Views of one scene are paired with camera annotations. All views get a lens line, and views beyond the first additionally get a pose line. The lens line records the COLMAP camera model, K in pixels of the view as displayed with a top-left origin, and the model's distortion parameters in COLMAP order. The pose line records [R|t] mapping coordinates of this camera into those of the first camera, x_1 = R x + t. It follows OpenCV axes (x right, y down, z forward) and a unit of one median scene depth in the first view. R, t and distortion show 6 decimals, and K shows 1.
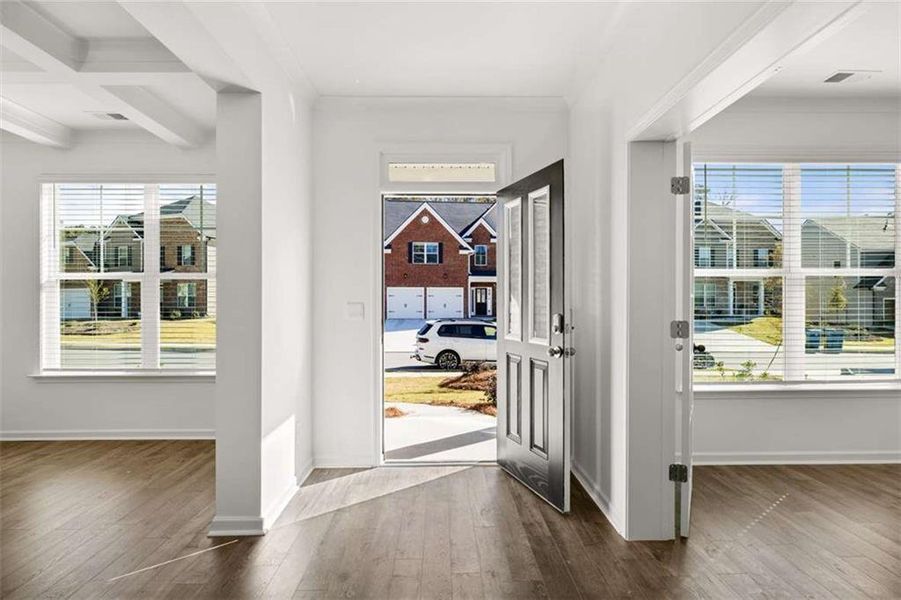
lens RADIAL K [[489.2, 0, 448.3], [0, 489.2, 302.7], [0, 0, 1]] dist [-0.000990, -0.000905]
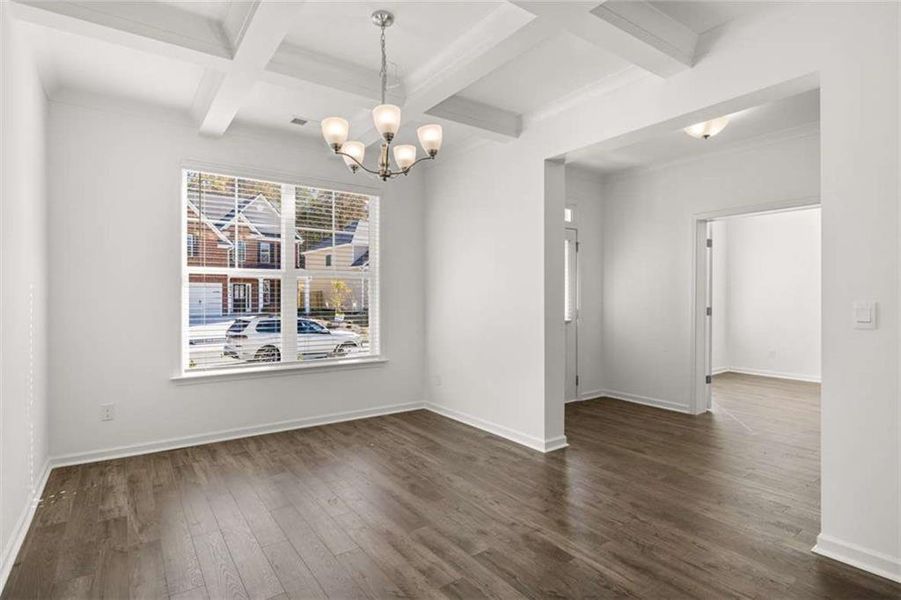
lens RADIAL K [[460.4, 0, 448.8], [0, 460.4, 301.3], [0, 0, 1]] dist [0.000413, -0.000003]
pose [[0.830048, -0.002897, 0.557685, -0.279367], [0.000097, 0.999987, 0.005052, 0.000063], [-0.557692, -0.004139, 0.830037, -0.001360]]
